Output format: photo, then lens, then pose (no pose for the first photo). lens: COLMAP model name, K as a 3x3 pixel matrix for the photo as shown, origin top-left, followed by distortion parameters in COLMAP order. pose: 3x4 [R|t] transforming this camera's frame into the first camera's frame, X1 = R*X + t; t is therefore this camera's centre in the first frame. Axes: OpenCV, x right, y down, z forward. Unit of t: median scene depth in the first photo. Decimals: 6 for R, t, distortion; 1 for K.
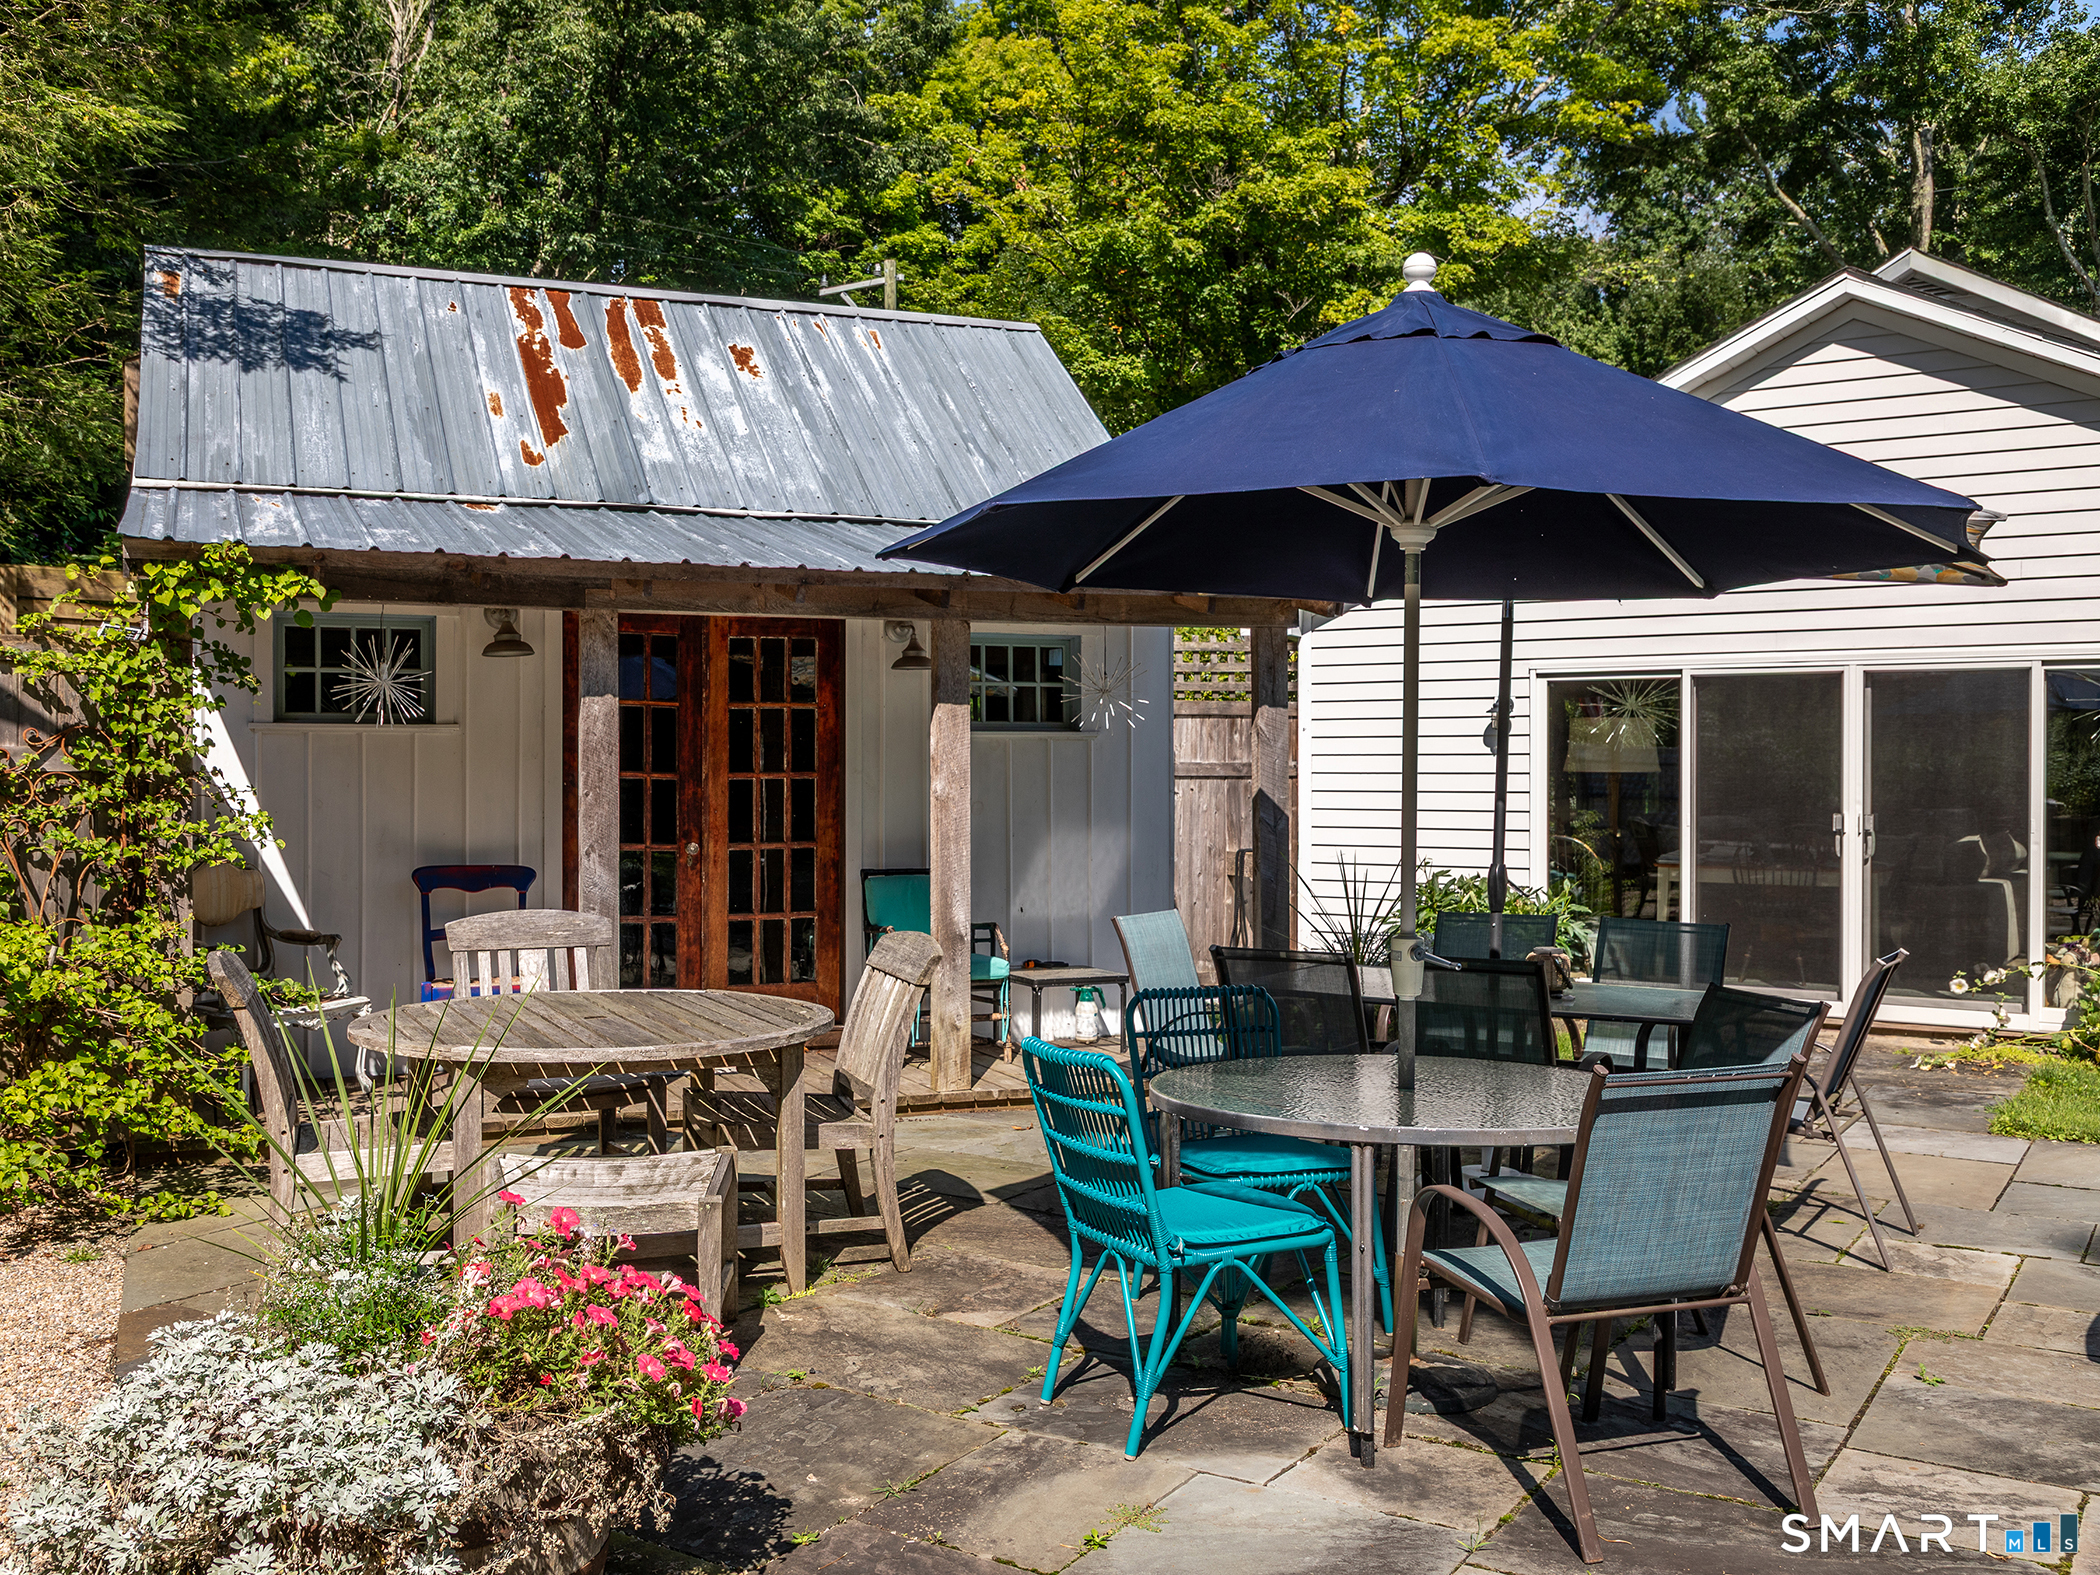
lens RADIAL K [[1735.6, 0, 1050.0], [0, 1735.6, 787.5], [0, 0, 1]] dist [-0.088498, 0.148455]
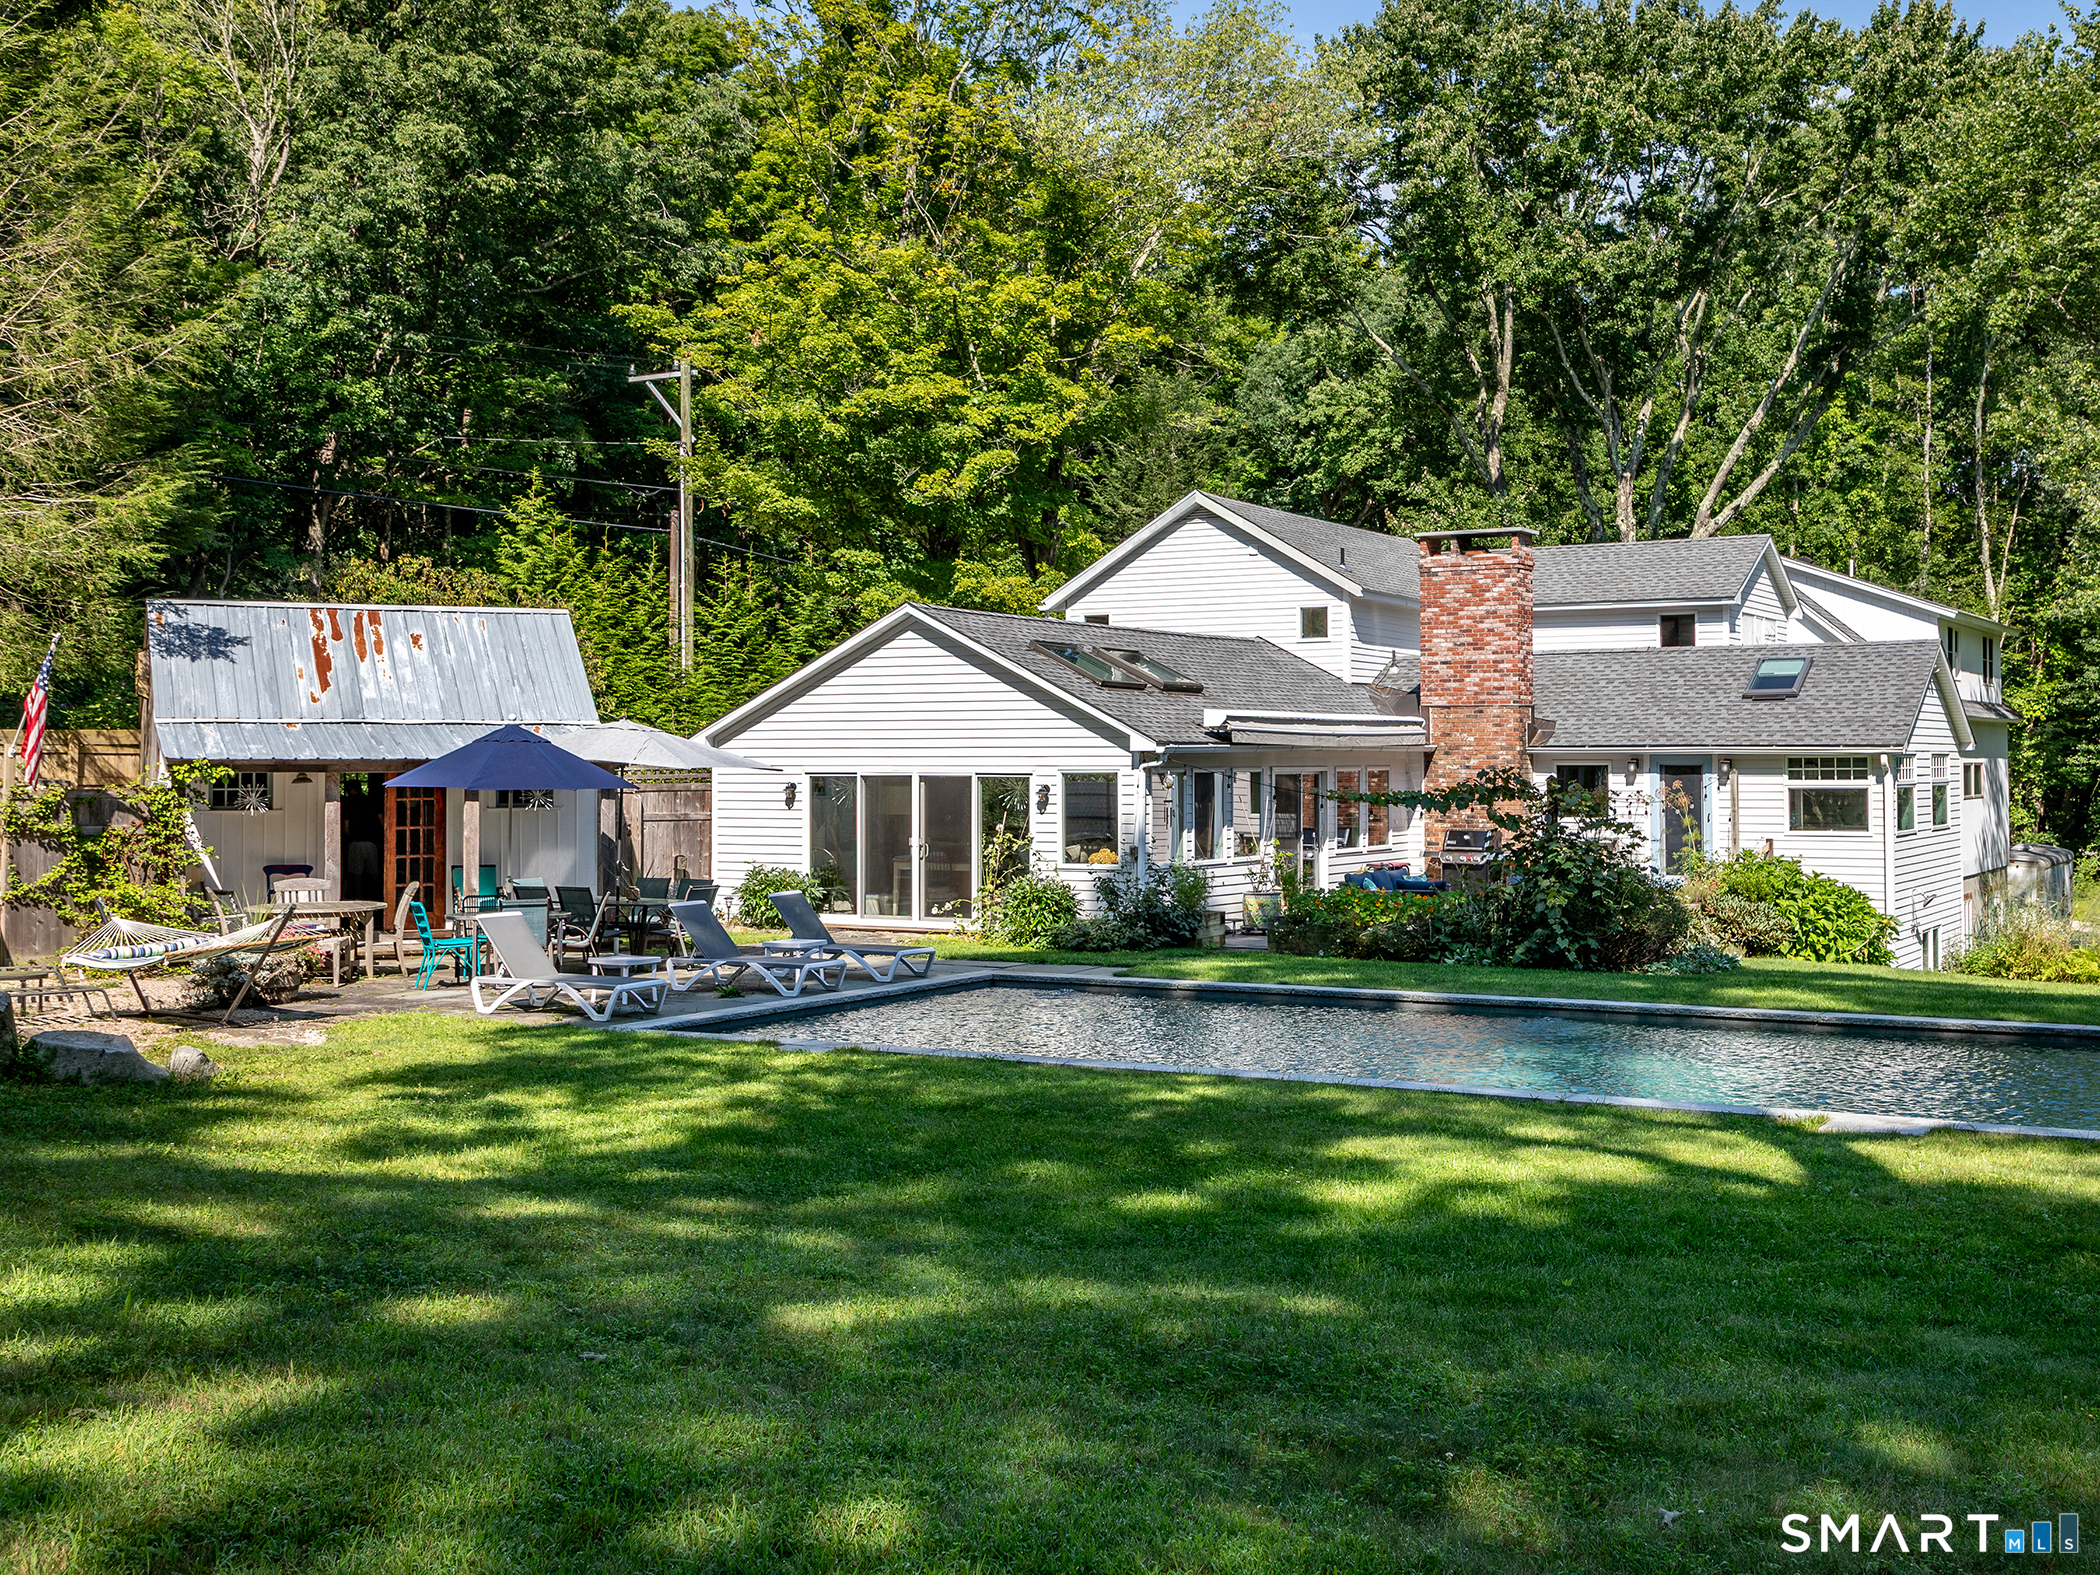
lens RADIAL K [[1841.5, 0, 1098.0], [0, 1841.5, 682.5], [0, 0, 1]] dist [-0.006128, -0.002243]
pose [[0.997315, -0.004297, 0.073109, 0.579459], [0.008663, 0.998190, -0.059509, -0.045580], [-0.072721, 0.059983, 0.995547, -1.580333]]
